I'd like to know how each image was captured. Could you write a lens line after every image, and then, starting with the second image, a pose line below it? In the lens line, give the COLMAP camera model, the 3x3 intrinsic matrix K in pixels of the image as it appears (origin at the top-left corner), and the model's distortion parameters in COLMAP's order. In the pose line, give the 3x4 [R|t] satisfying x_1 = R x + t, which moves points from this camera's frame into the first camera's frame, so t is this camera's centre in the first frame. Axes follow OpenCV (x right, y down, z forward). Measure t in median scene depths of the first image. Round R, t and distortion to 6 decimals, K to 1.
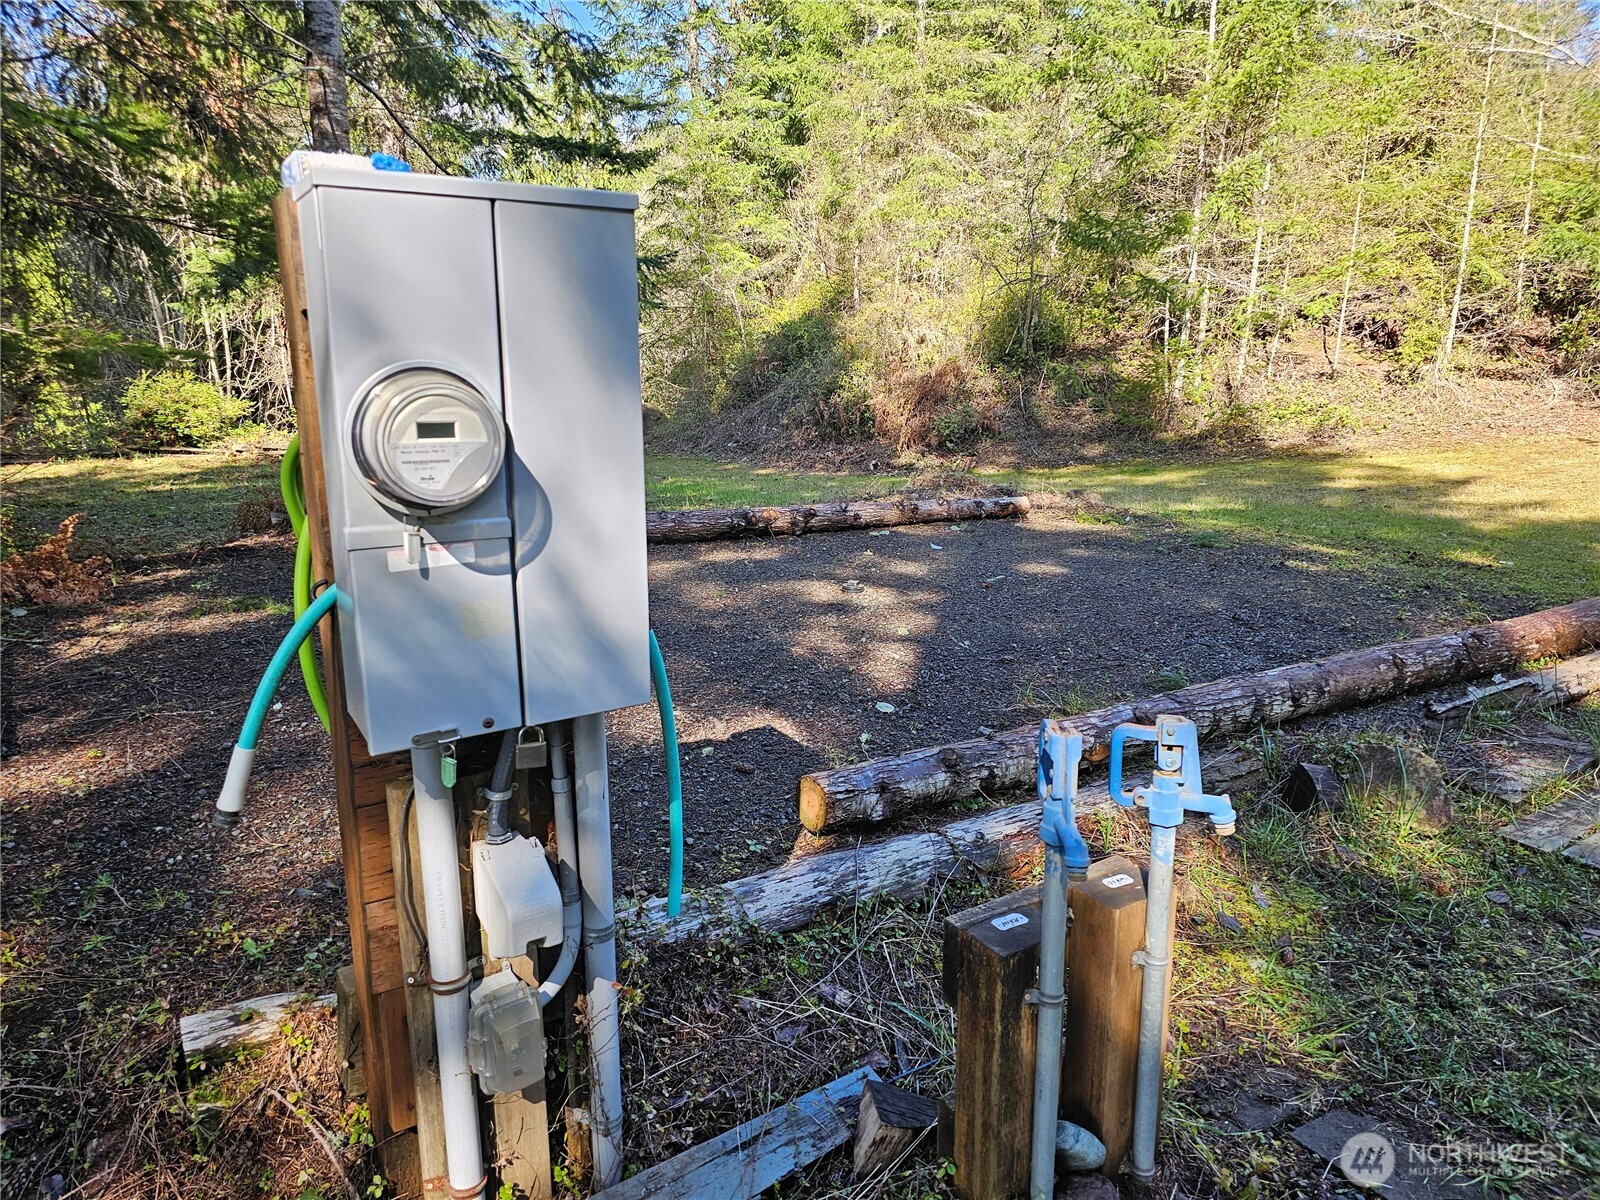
lens RADIAL K [[1037.7, 0, 801.9], [0, 1037.7, 601.3], [0, 0, 1]] dist [0.027213, -0.005210]
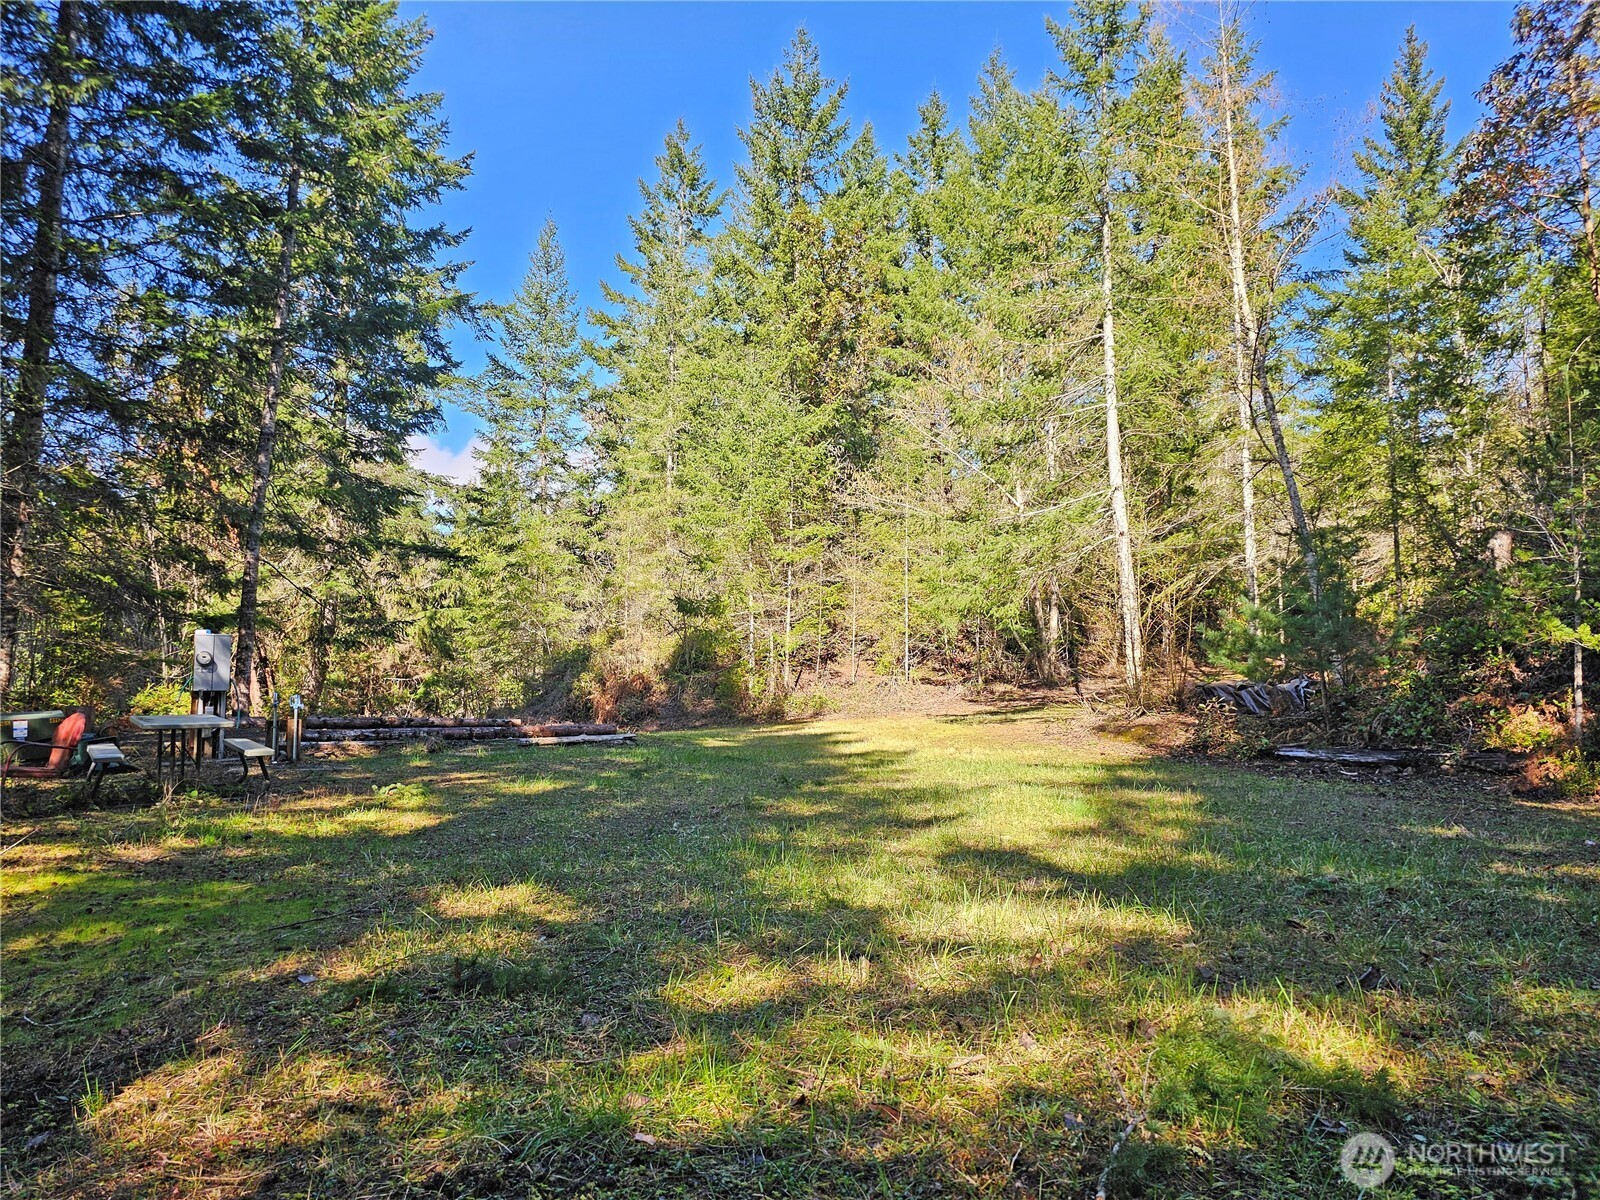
lens RADIAL K [[1037.7, 0, 799.6], [0, 1037.7, 598.5], [0, 0, 1]] dist [0.027213, -0.005210]
pose [[0.999869, 0.004999, 0.015391, 0.379673], [0.000026, 0.950592, -0.310444, 0.176895], [-0.016183, 0.310404, 0.950467, -0.645077]]
